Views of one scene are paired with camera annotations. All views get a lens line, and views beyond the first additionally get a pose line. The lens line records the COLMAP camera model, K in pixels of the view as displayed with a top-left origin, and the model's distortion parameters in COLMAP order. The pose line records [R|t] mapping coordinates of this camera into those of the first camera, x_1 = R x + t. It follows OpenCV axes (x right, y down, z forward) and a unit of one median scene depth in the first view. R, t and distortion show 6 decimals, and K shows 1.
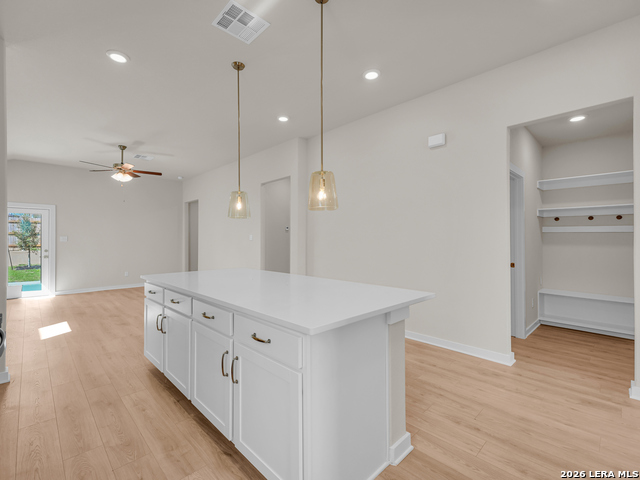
lens RADIAL K [[292.6, 0, 317.2], [0, 292.6, 238.0], [0, 0, 1]] dist [0.016009, 0.000301]
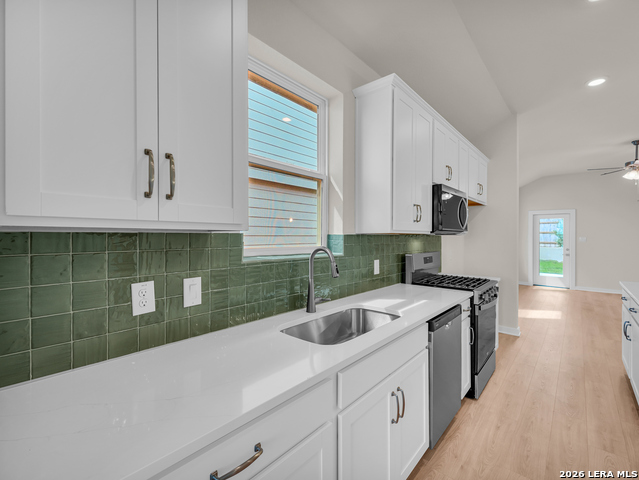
lens RADIAL K [[292.2, 0, 320.9], [0, 292.2, 239.2], [0, 0, 1]] dist [0.016009, 0.000301]
pose [[0.086859, 0.013363, -0.996131, 0.189879], [0.002378, 0.999904, 0.013621, -0.018930], [0.996218, -0.003552, 0.086819, -0.069280]]
